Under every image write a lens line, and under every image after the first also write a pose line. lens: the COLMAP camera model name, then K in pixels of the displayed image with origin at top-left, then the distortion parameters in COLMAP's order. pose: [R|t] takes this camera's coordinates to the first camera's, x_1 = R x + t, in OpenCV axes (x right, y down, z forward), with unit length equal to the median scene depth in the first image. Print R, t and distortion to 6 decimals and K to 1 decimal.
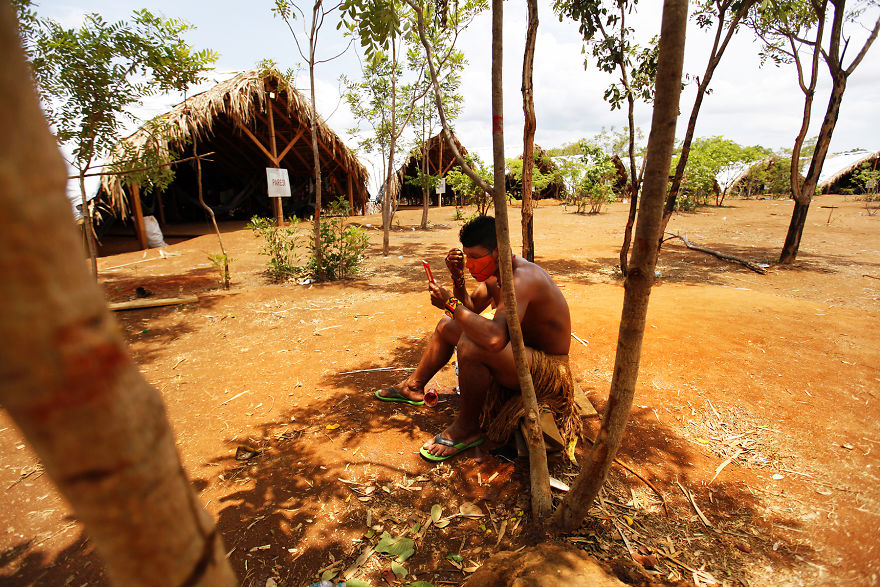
lens RADIAL K [[404.1, 0, 441.8], [0, 404.1, 291.3], [0, 0, 1]] dist [-0.047506, 0.017117]
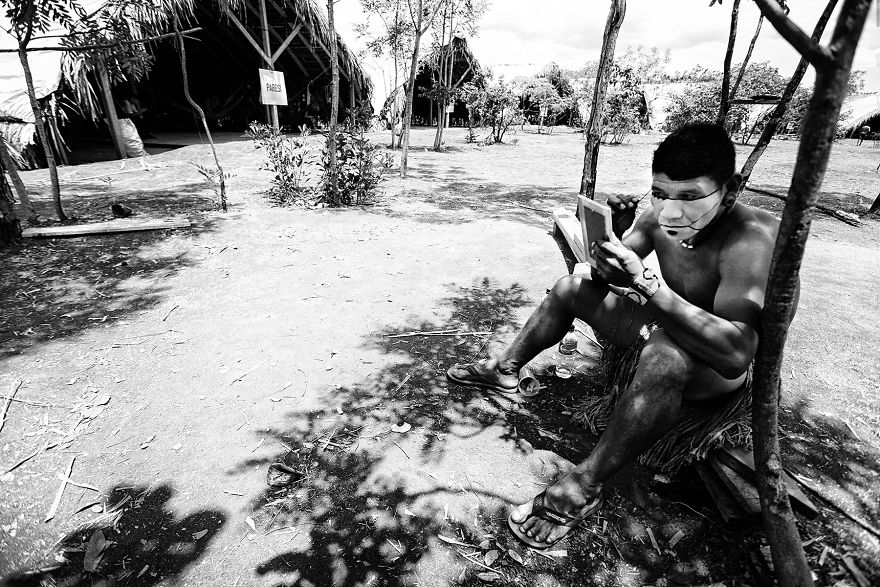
lens RADIAL K [[404.1, 0, 441.8], [0, 404.1, 291.3], [0, 0, 1]] dist [-0.047506, 0.017117]
pose [[0.998731, 0.045337, 0.021927, -0.061330], [-0.048487, 0.983302, 0.175404, -0.005295], [-0.013609, -0.176245, 0.984252, 0.094145]]
